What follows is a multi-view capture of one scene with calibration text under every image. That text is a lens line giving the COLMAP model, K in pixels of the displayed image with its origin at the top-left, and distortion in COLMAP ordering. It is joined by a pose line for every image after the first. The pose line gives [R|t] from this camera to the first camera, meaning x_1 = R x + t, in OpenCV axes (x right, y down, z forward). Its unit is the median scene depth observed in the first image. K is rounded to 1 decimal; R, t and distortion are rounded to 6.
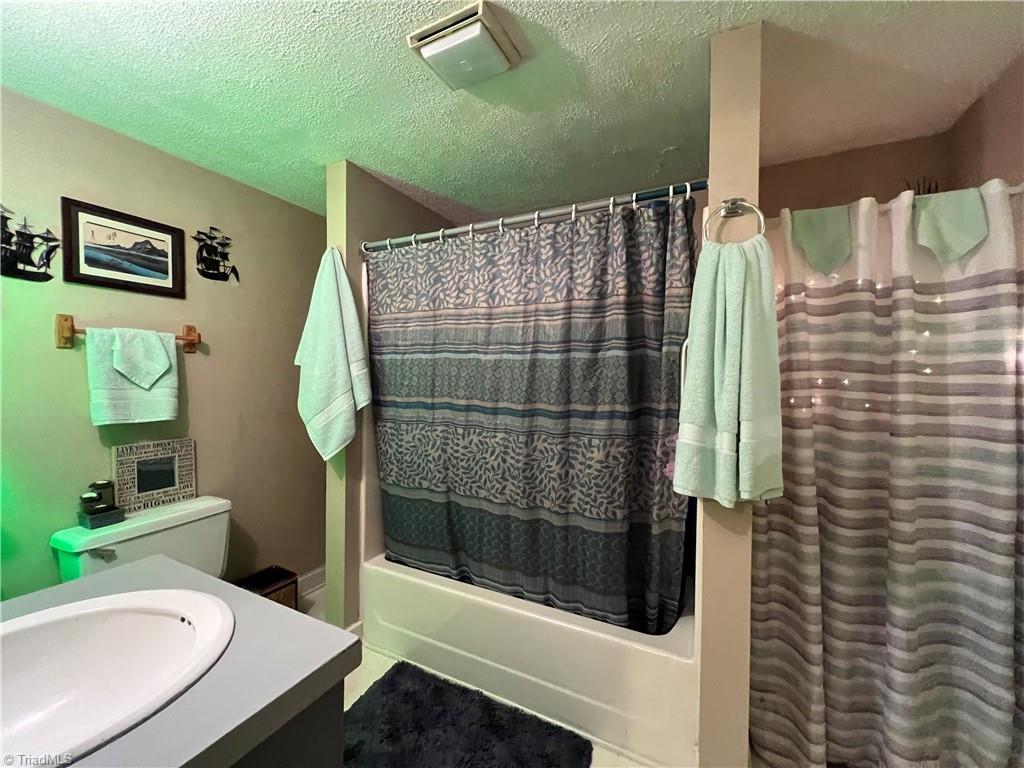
lens RADIAL K [[411.1, 0, 510.0], [0, 411.1, 387.1], [0, 0, 1]] dist [-0.001940, 0.000441]
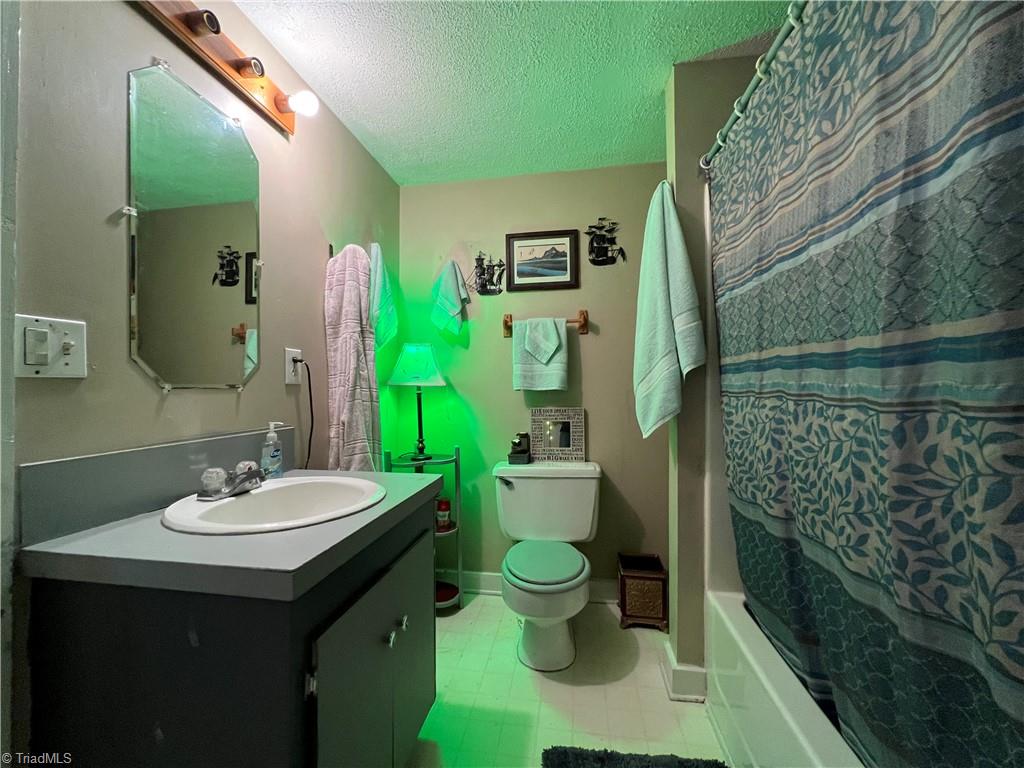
lens RADIAL K [[411.1, 0, 512.2], [0, 411.1, 386.0], [0, 0, 1]] dist [-0.001940, 0.000441]
pose [[0.299841, -0.016966, -0.953838, 0.285089], [-0.013861, 0.999659, -0.022138, 0.101478], [0.953888, 0.019859, 0.299504, 0.526422]]
